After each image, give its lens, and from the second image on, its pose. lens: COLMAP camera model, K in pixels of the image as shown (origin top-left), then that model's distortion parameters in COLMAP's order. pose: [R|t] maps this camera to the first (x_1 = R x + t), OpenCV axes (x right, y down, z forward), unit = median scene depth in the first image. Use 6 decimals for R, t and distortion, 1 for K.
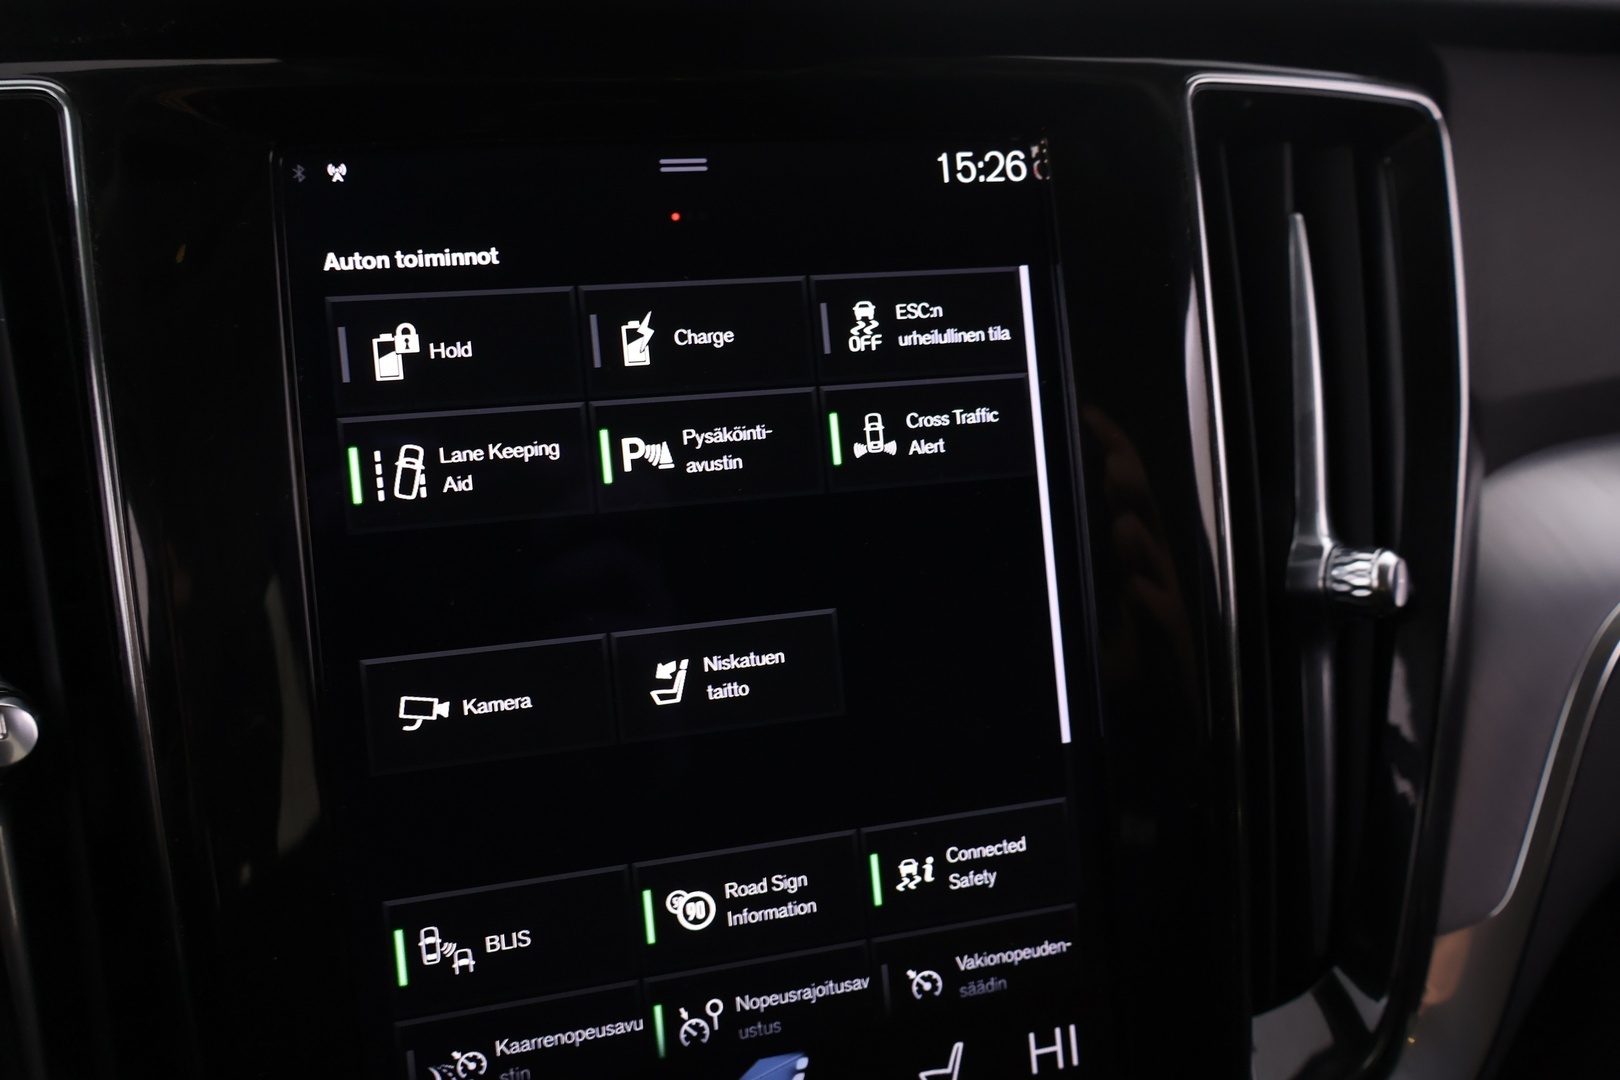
lens RADIAL K [[1405.6, 0, 777.3], [0, 1405.6, 547.6], [0, 0, 1]] dist [0.003541, 0.010139]
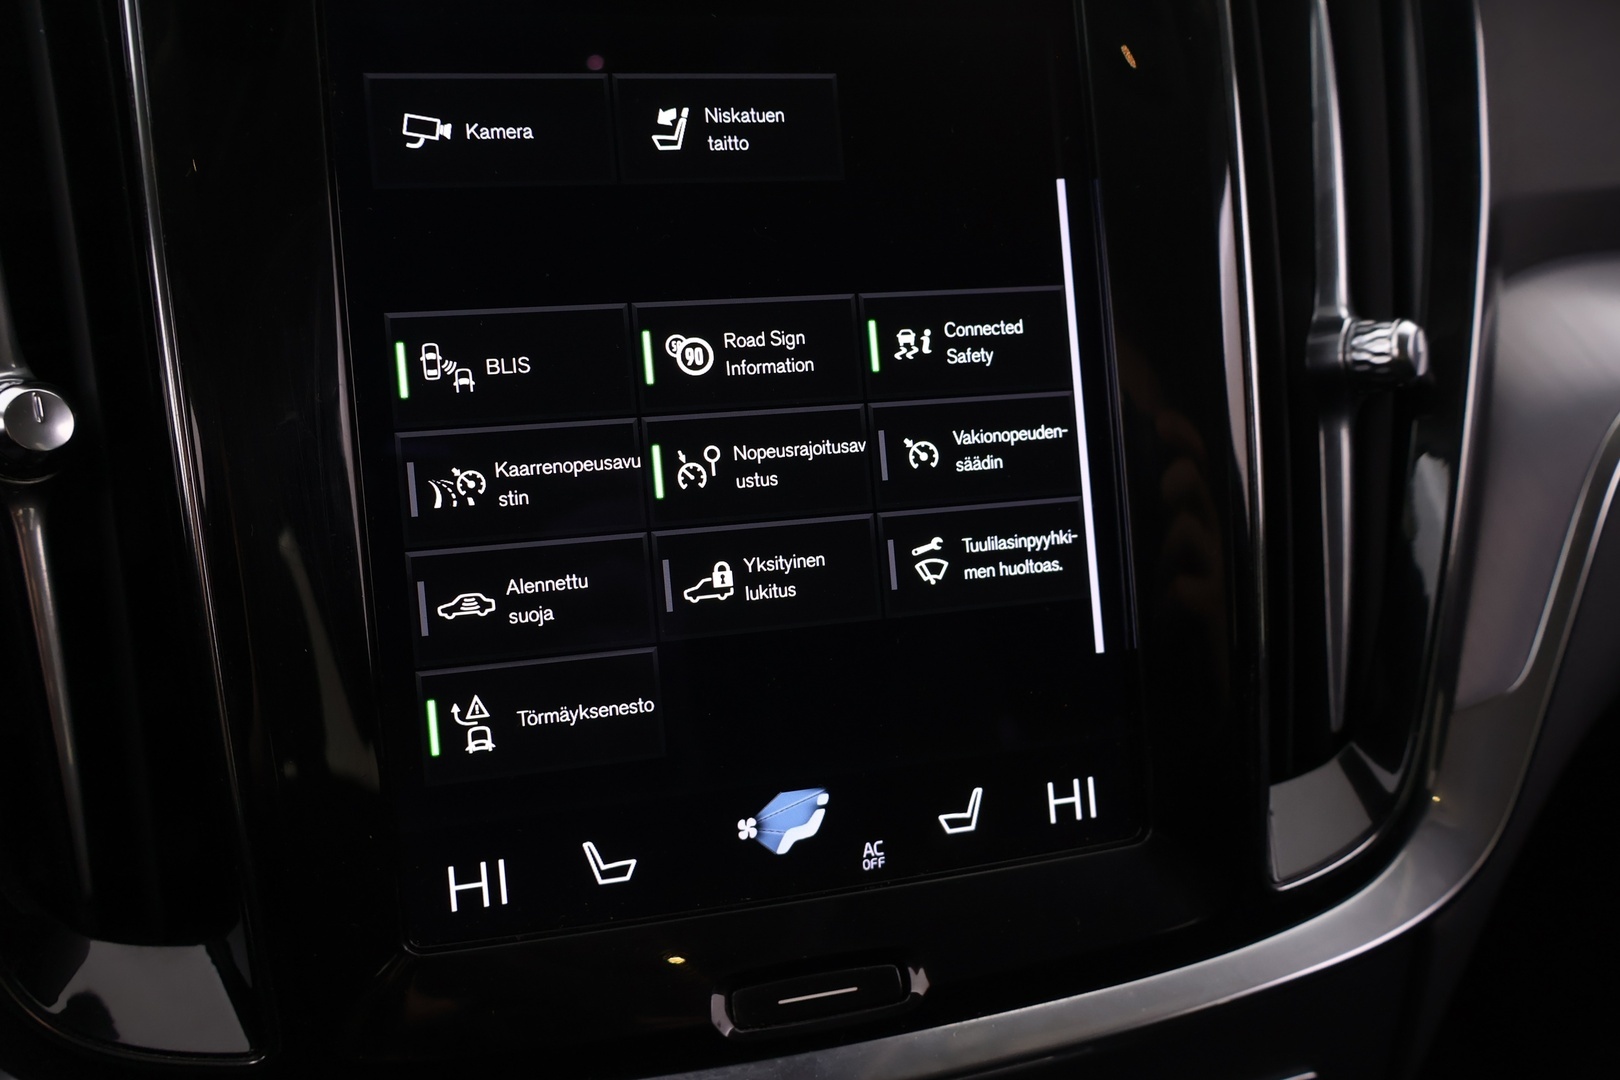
lens RADIAL K [[1382.7, 0, 810.0], [0, 1382.7, 540.0], [0, 0, 1]] dist [-0.000679, -0.003972]
pose [[0.999913, 0.008431, -0.010176, 0.036023], [-0.008449, 0.999963, -0.001715, 0.382978], [0.010161, 0.001801, 0.999947, 0.002396]]
